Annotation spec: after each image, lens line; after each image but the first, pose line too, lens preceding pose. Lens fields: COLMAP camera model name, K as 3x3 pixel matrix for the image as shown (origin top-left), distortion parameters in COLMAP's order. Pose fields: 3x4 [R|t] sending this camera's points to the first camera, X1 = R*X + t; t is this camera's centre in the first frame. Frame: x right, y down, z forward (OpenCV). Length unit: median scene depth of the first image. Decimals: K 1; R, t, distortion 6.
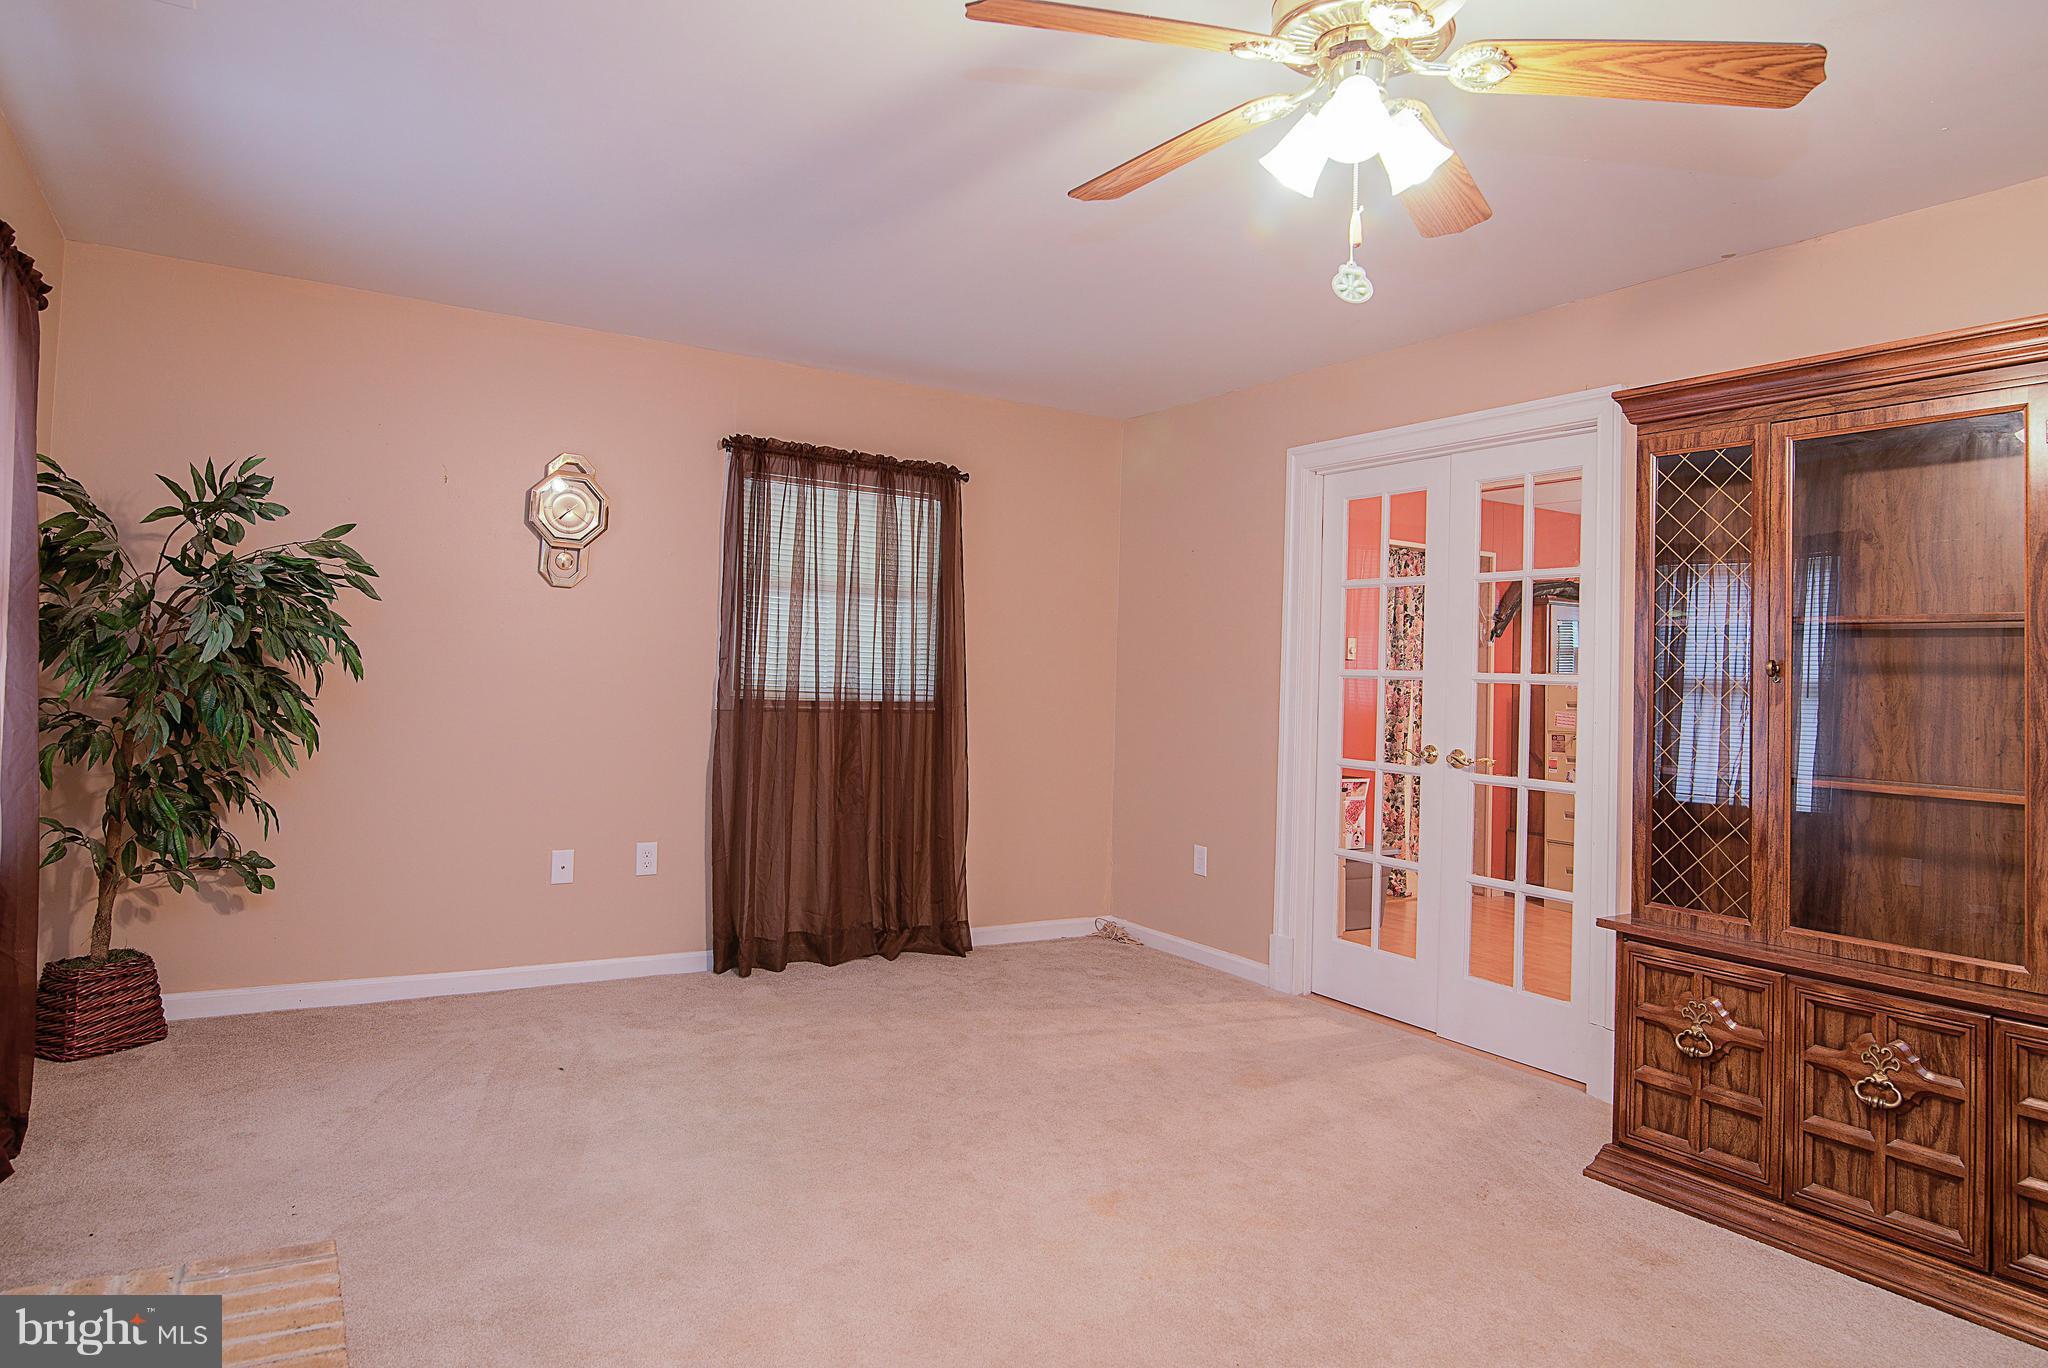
lens RADIAL K [[1213.6, 0, 1022.8], [0, 1213.6, 640.8], [0, 0, 1]] dist [-0.004140, -0.002255]
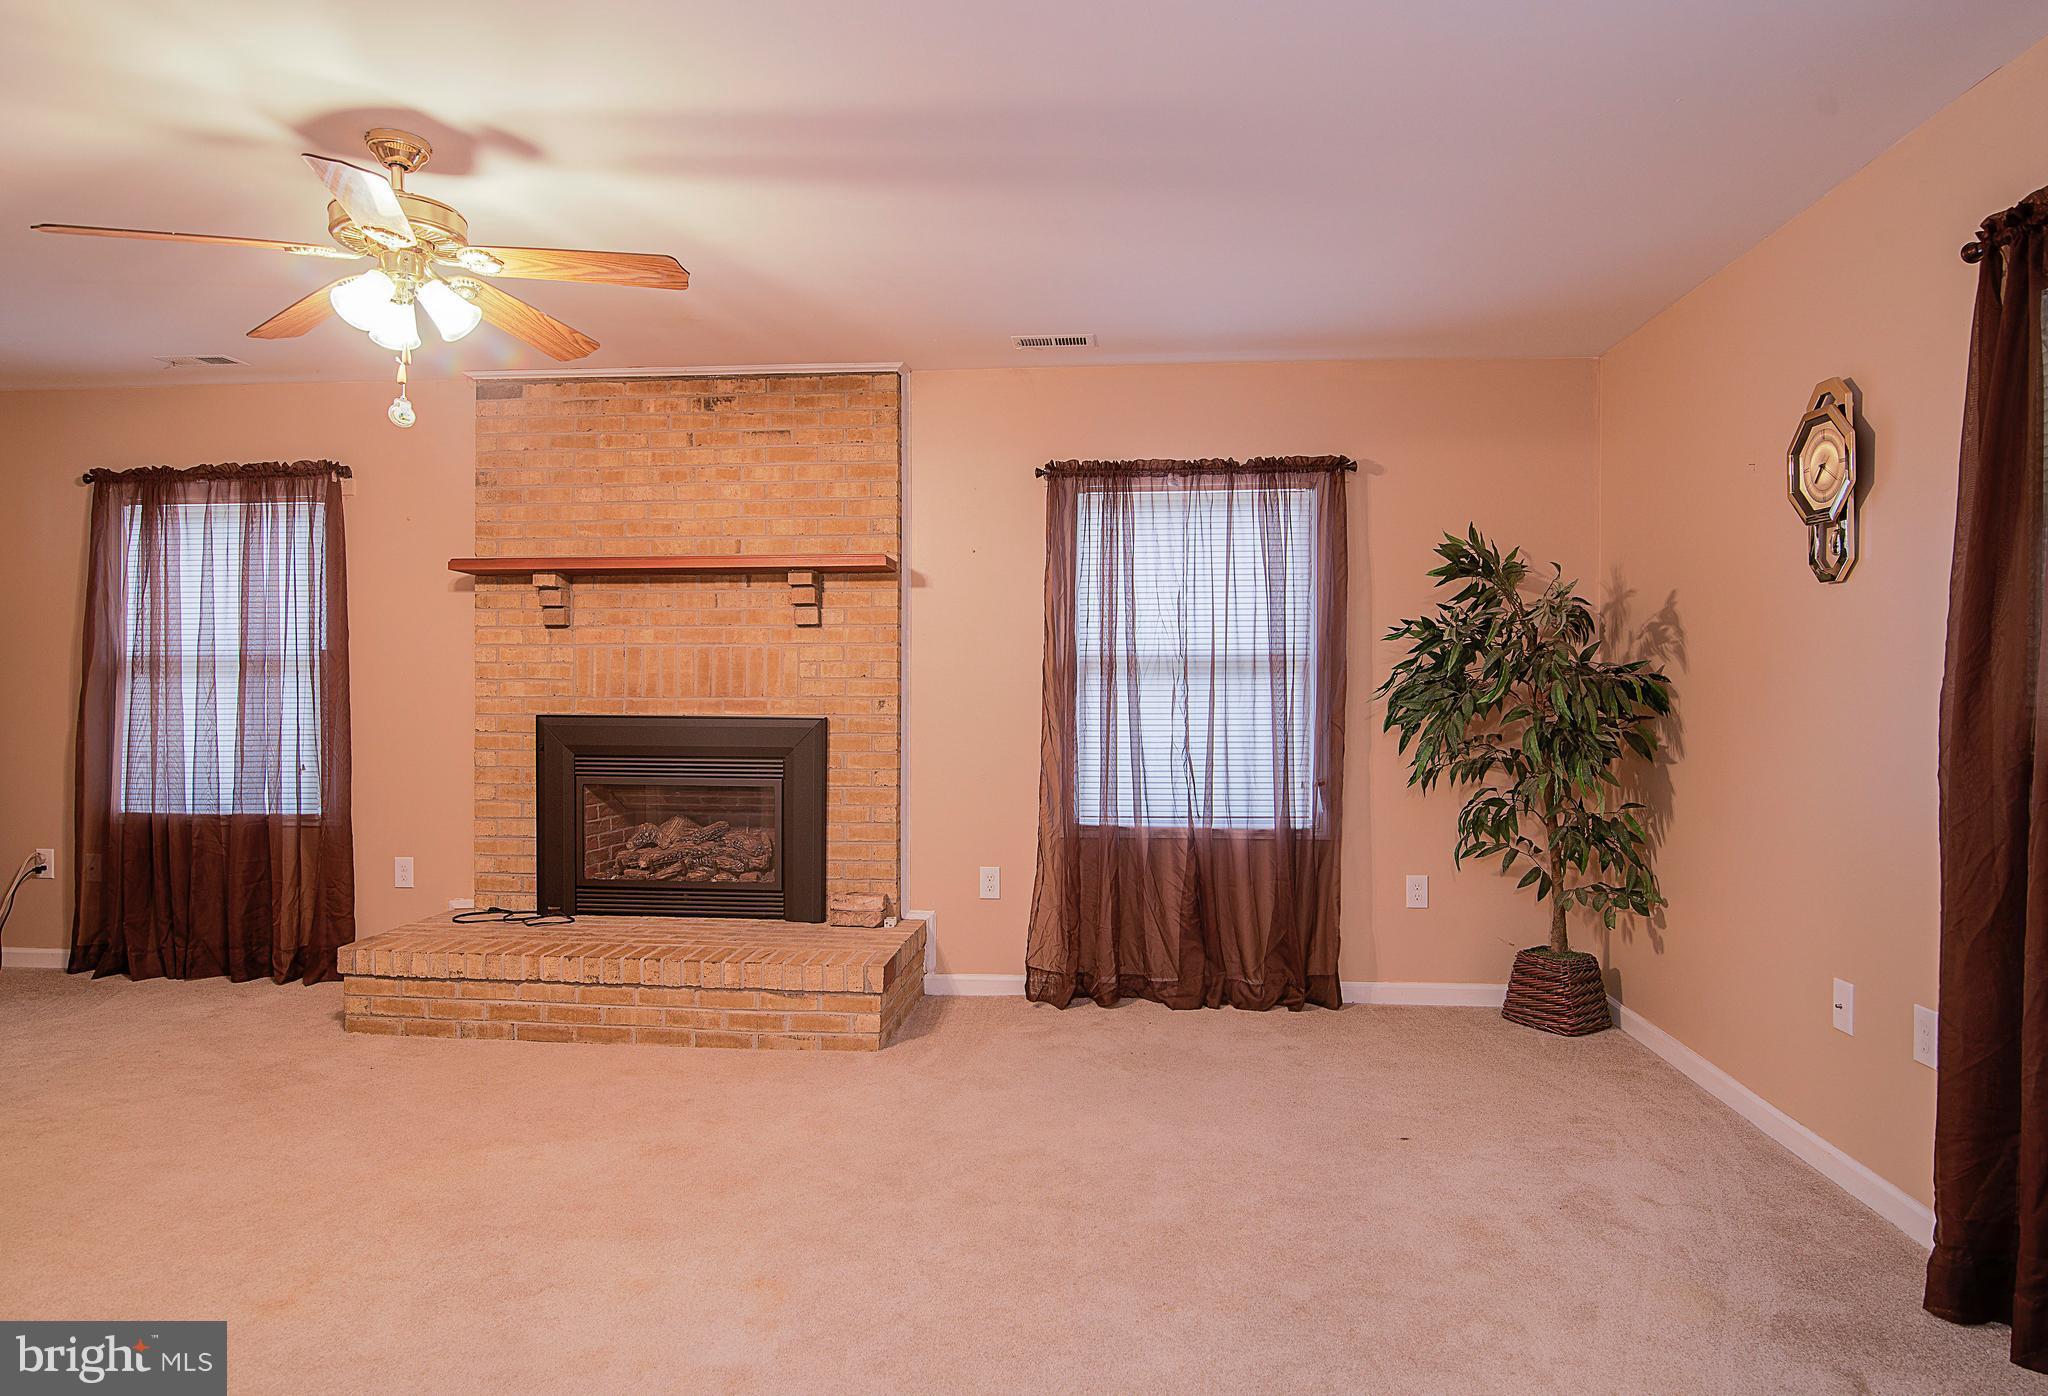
lens RADIAL K [[1192.6, 0, 1023.2], [0, 1192.6, 711.4], [0, 0, 1]] dist [-0.002484, -0.000123]
pose [[-0.629507, -0.024247, -0.776616, 0.380555], [-0.000116, 0.999516, -0.031113, 0.045275], [0.776995, -0.019496, -0.629205, 1.011247]]
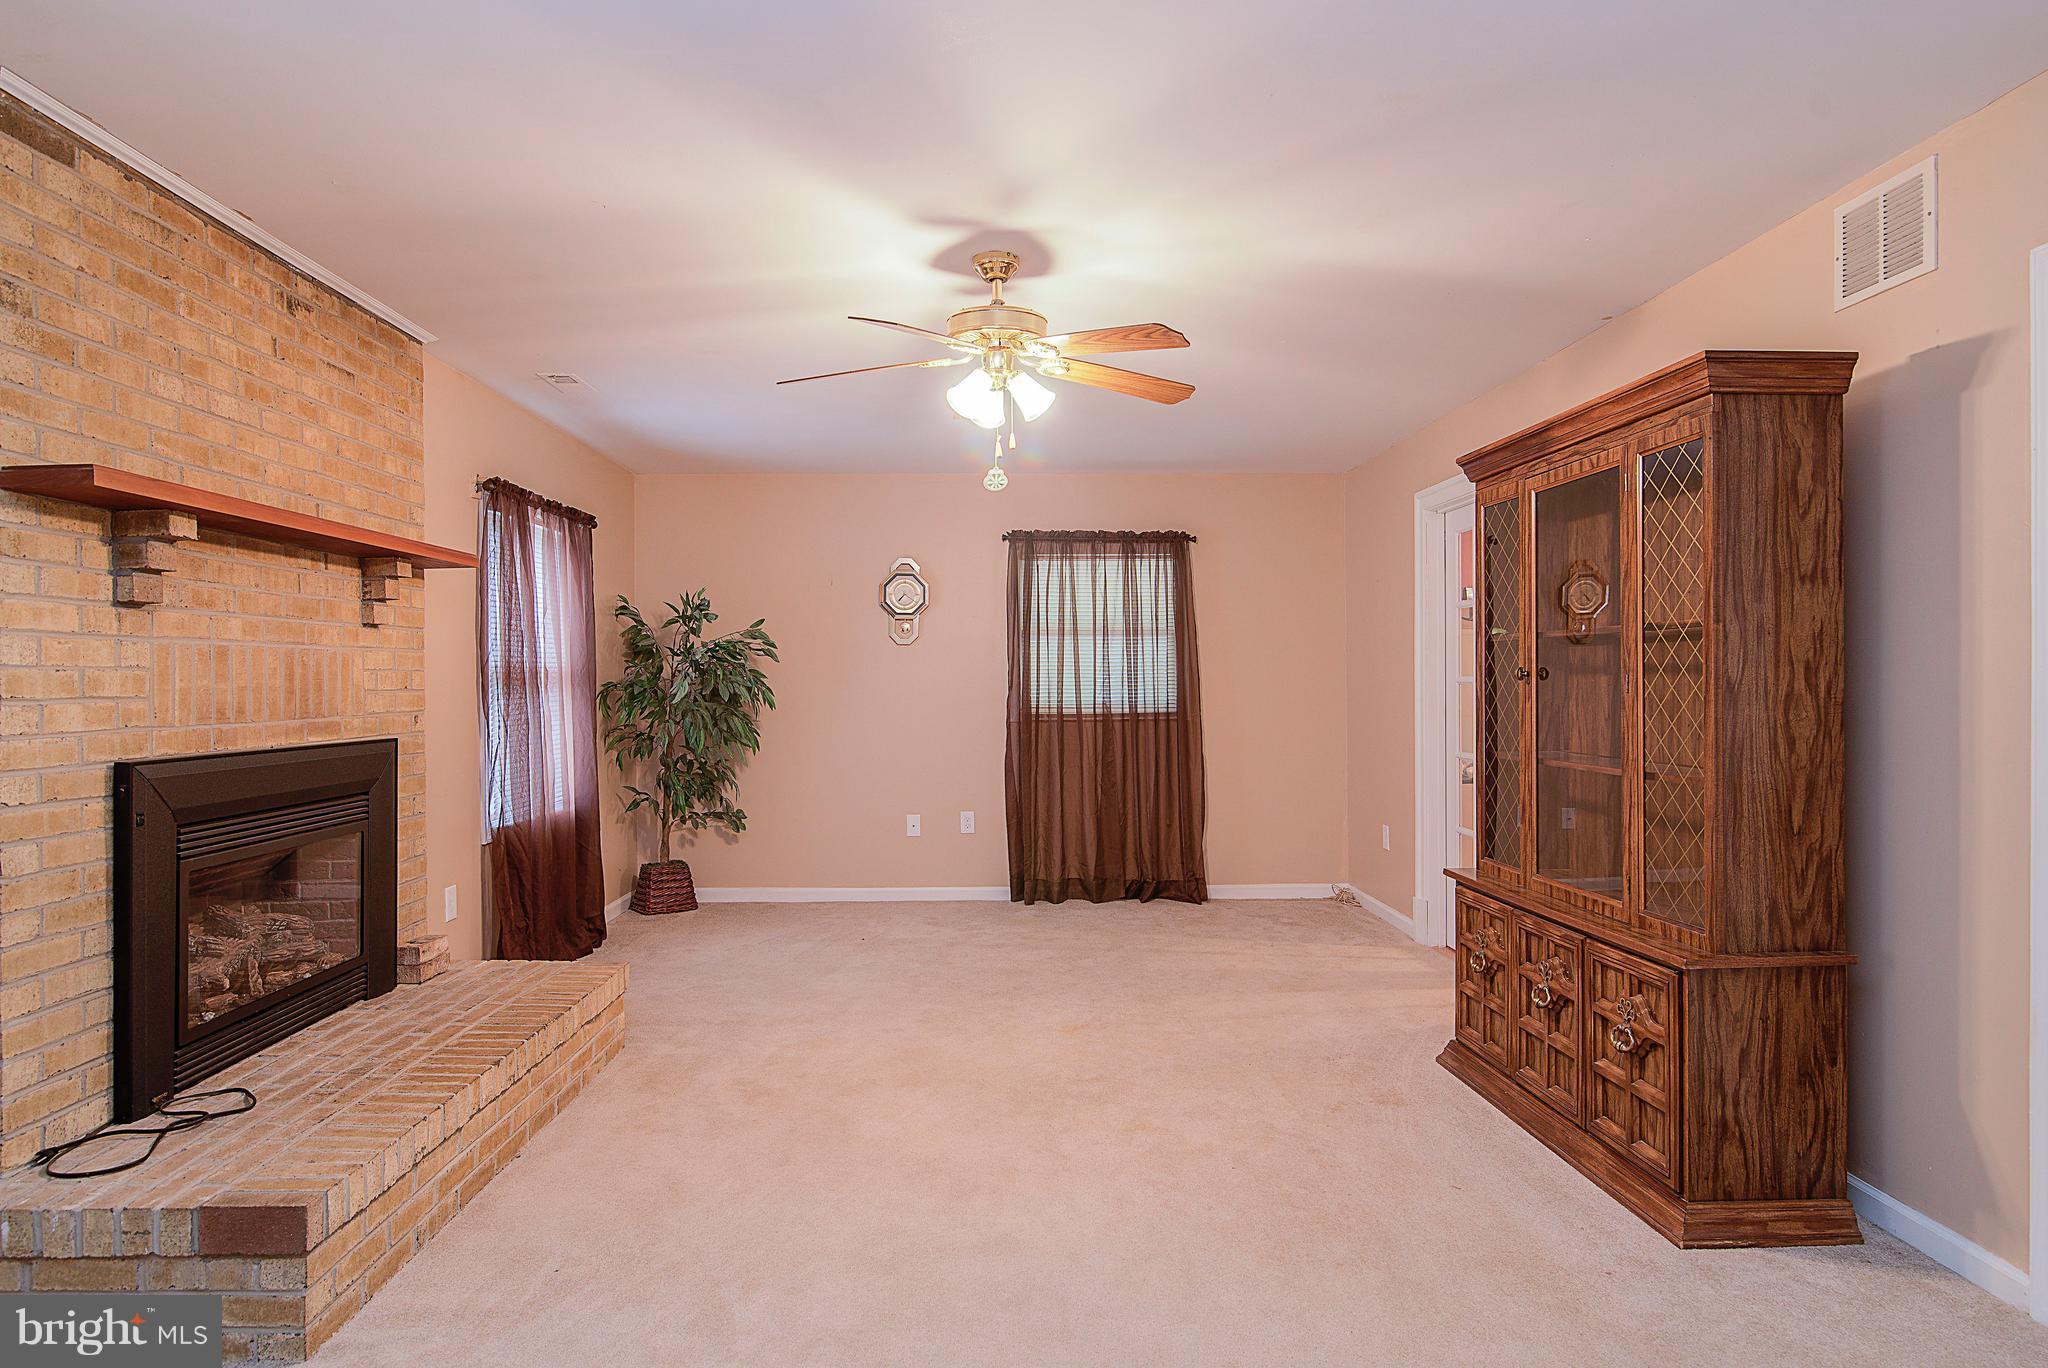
lens RADIAL K [[1189.5, 0, 1056.1], [0, 1189.5, 691.3], [0, 0, 1]] dist [0.002078, -0.015638]
pose [[0.867525, -0.034201, -0.496216, 0.510573], [0.050781, 0.998510, 0.019958, -0.005468], [0.494794, -0.042513, 0.867970, -0.208966]]
